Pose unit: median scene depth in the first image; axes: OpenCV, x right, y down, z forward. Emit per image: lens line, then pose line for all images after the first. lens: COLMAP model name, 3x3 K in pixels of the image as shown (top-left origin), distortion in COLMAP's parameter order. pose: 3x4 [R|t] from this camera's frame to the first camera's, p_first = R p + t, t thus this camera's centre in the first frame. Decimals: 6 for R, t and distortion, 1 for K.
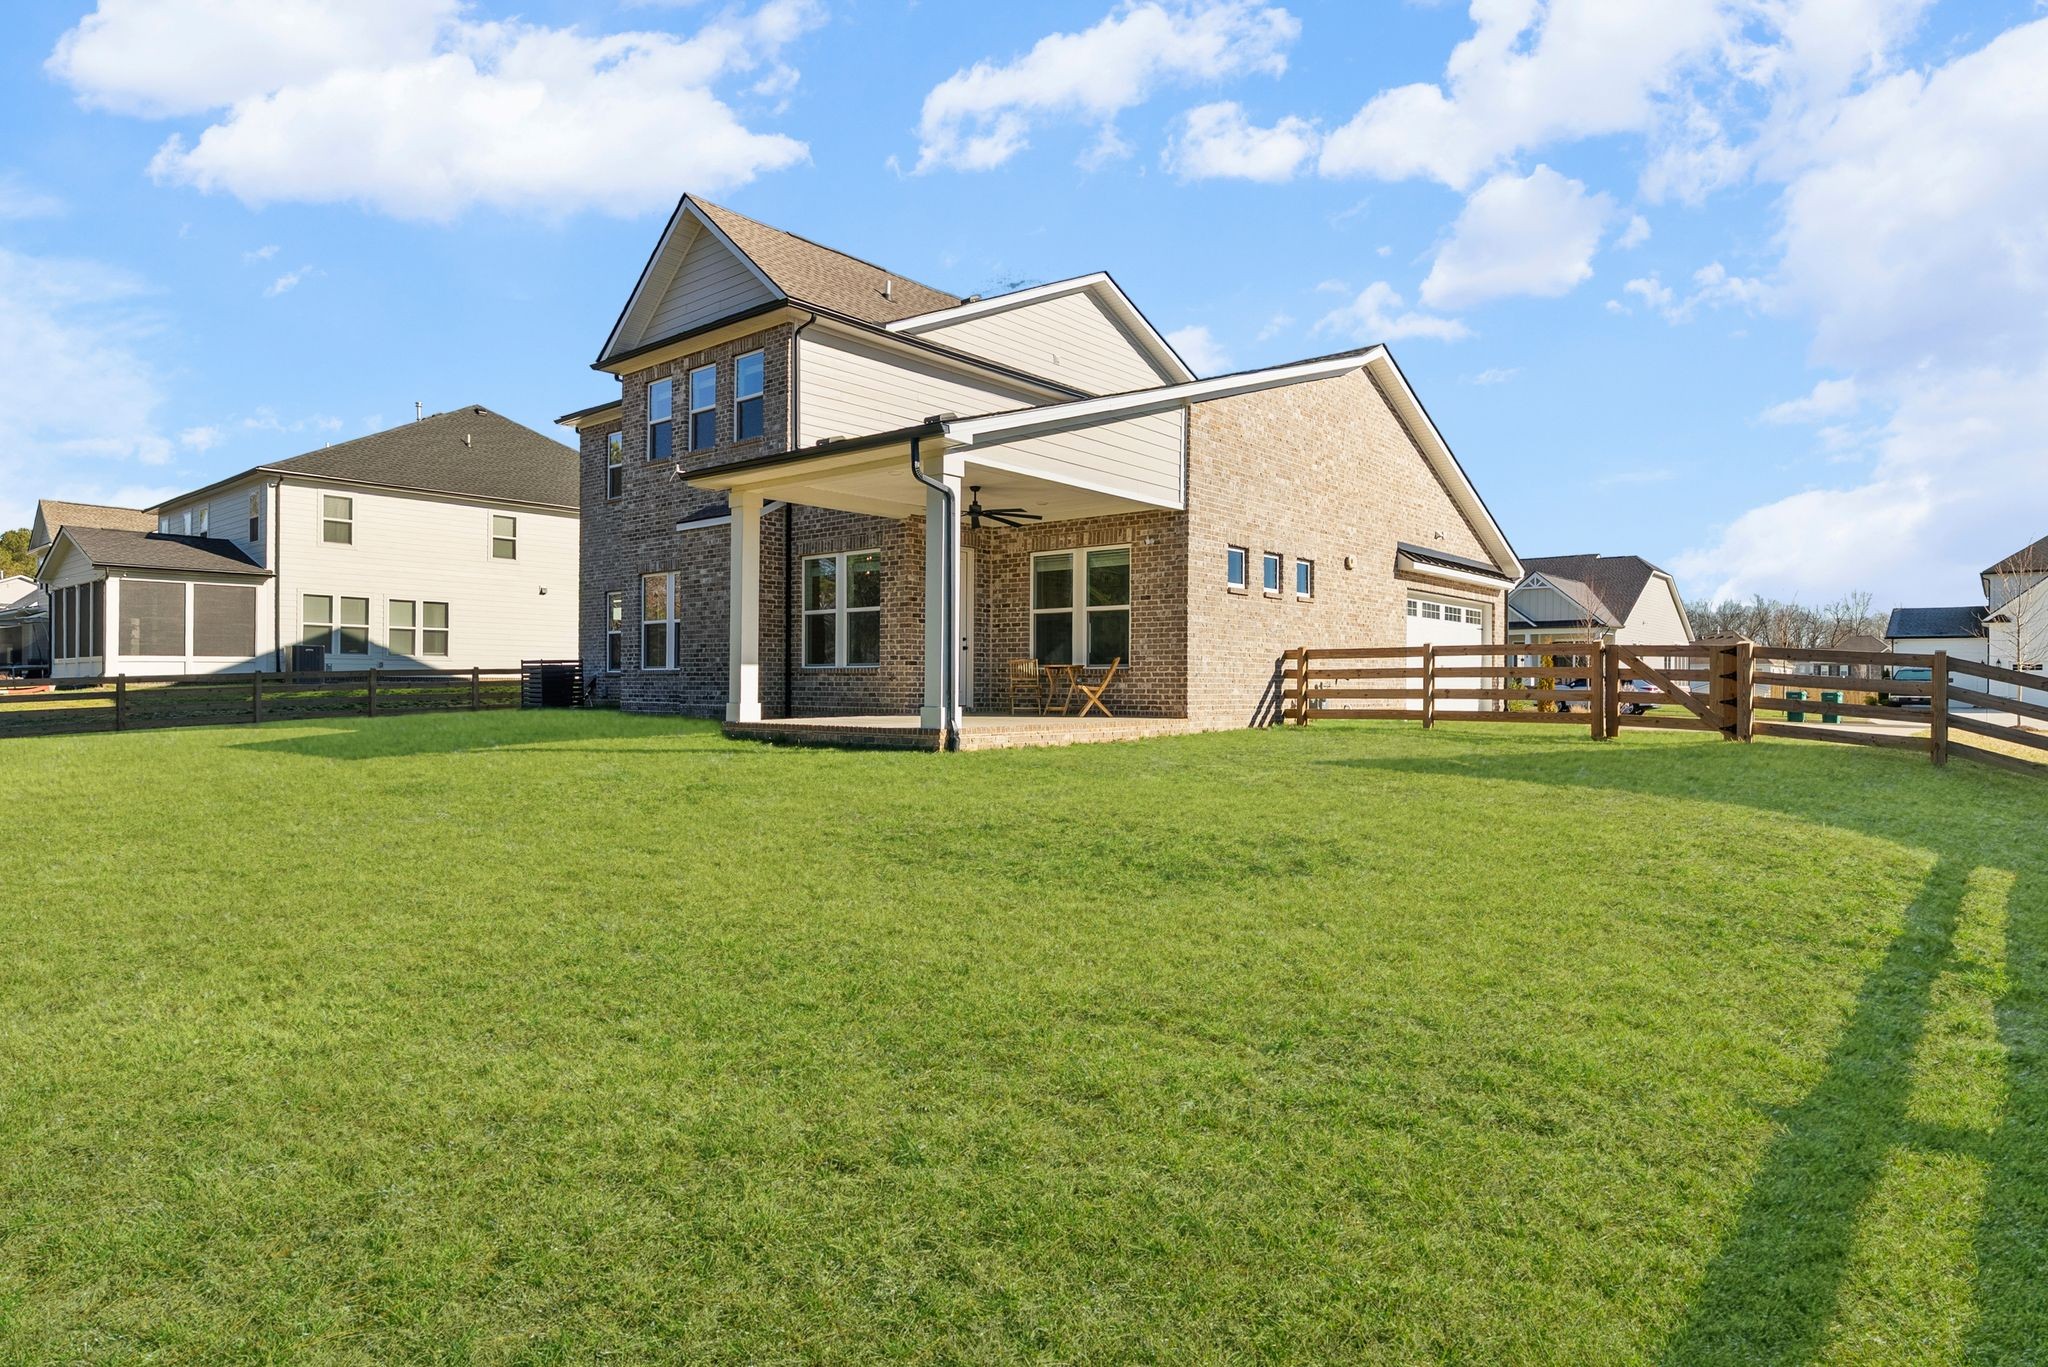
lens RADIAL K [[1149.7, 0, 1042.8], [0, 1149.7, 682.0], [0, 0, 1]] dist [-0.008274, -0.000634]
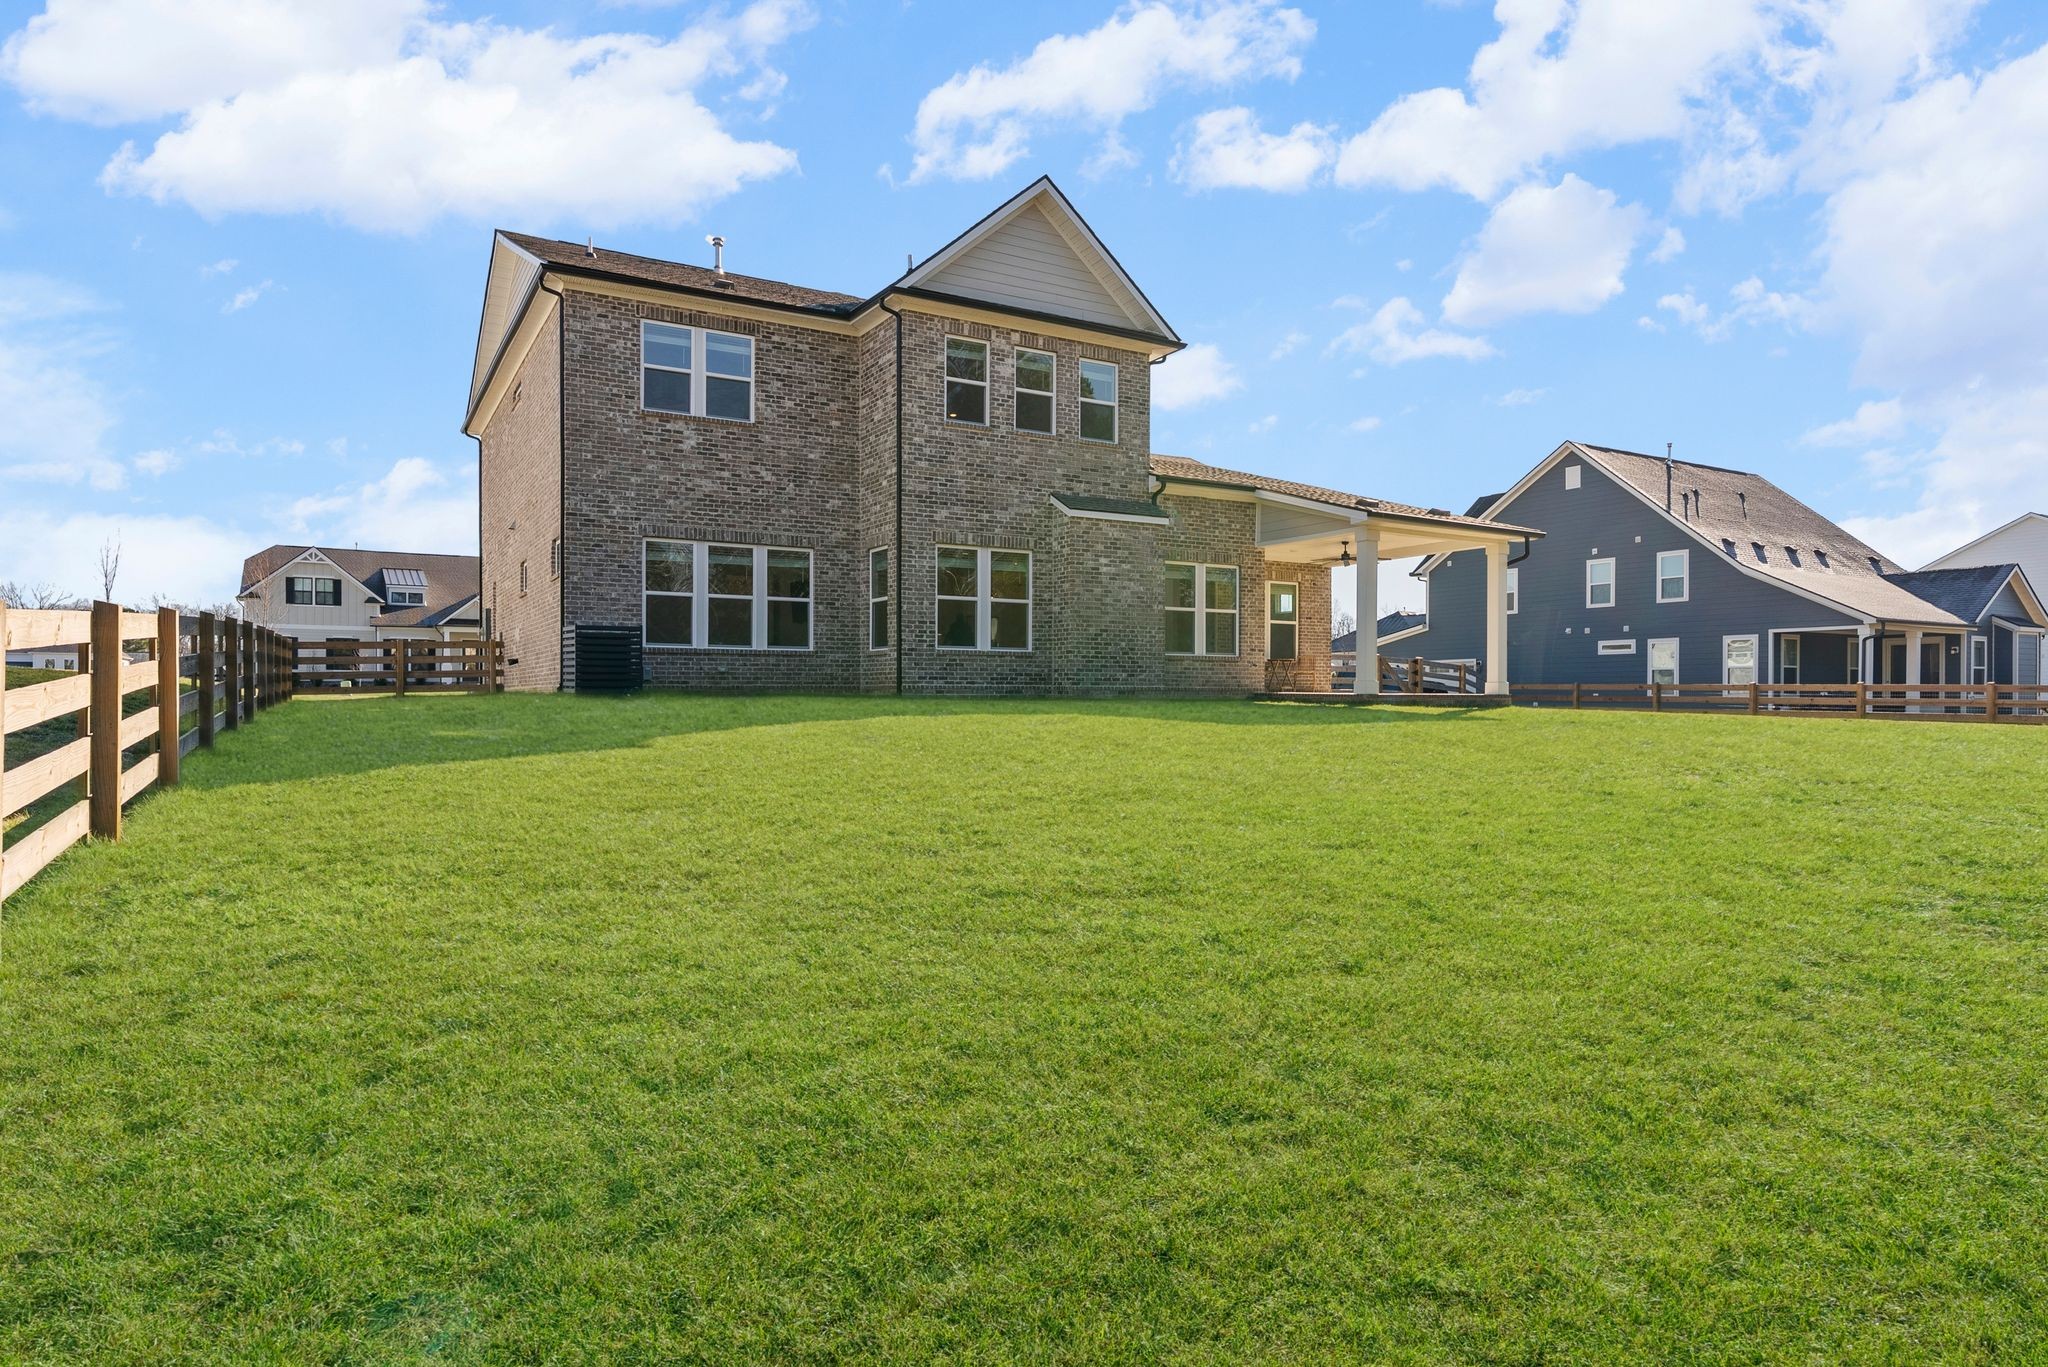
lens RADIAL K [[1149.7, 0, 1029.5], [0, 1149.7, 697.6], [0, 0, 1]] dist [-0.008274, -0.000634]
pose [[0.331463, -0.009059, 0.943425, -1.322388], [-0.004641, 0.999926, 0.011232, 0.018778], [-0.943457, -0.008101, 0.331396, 0.711000]]
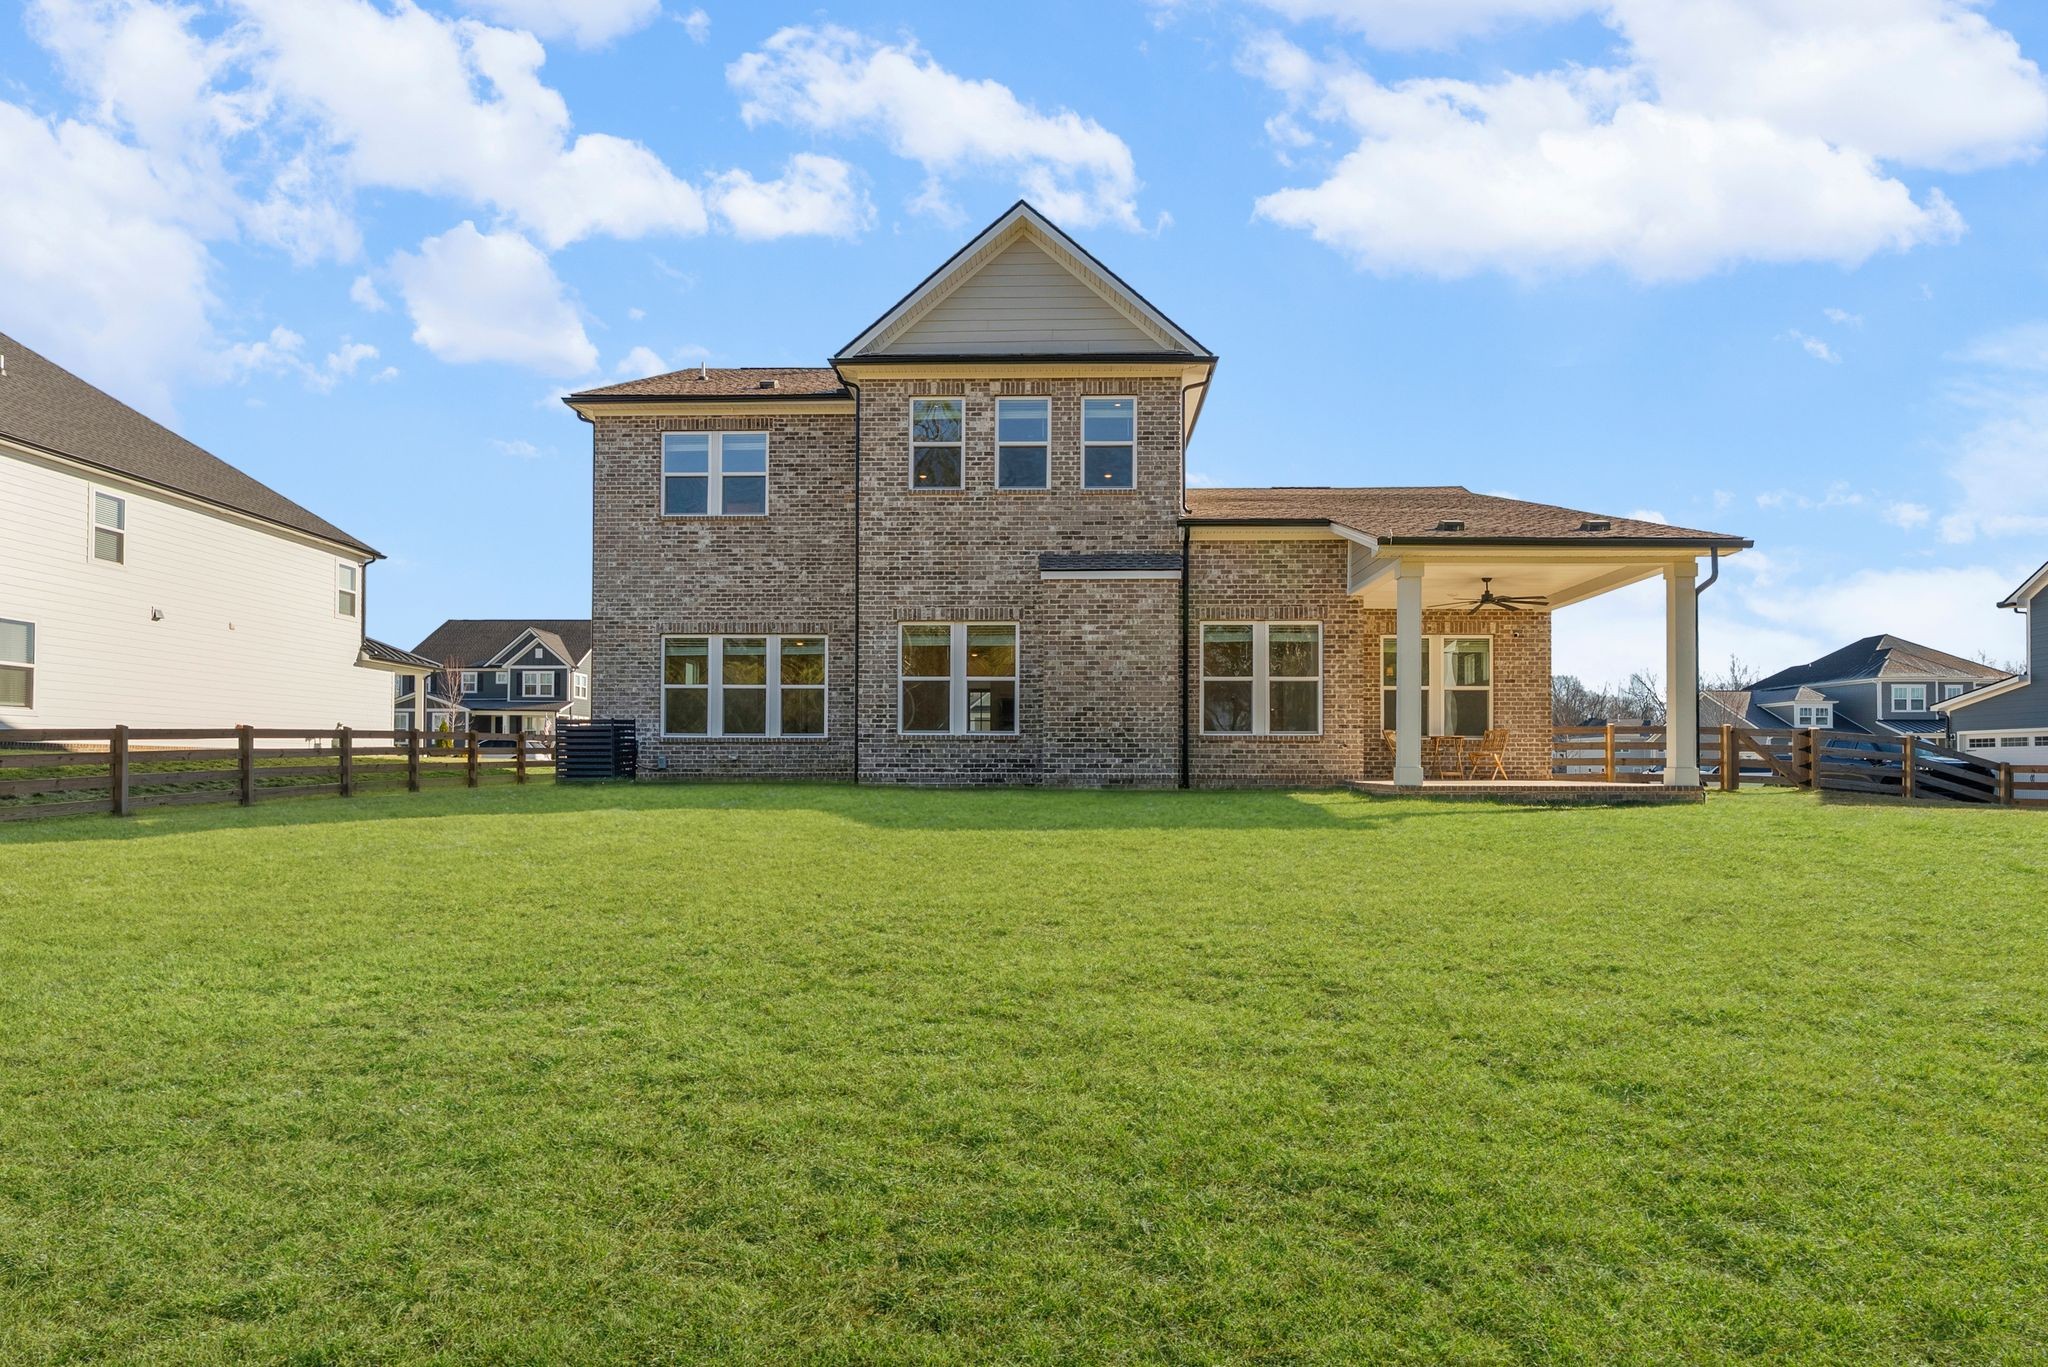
lens RADIAL K [[1149.7, 0, 1083.6], [0, 1149.7, 743.0], [0, 0, 1]] dist [-0.008274, -0.000634]
pose [[0.772699, 0.005778, 0.634746, -0.876437], [0.001303, 0.999942, -0.010689, 0.005119], [-0.634771, 0.009086, 0.772647, 0.298294]]
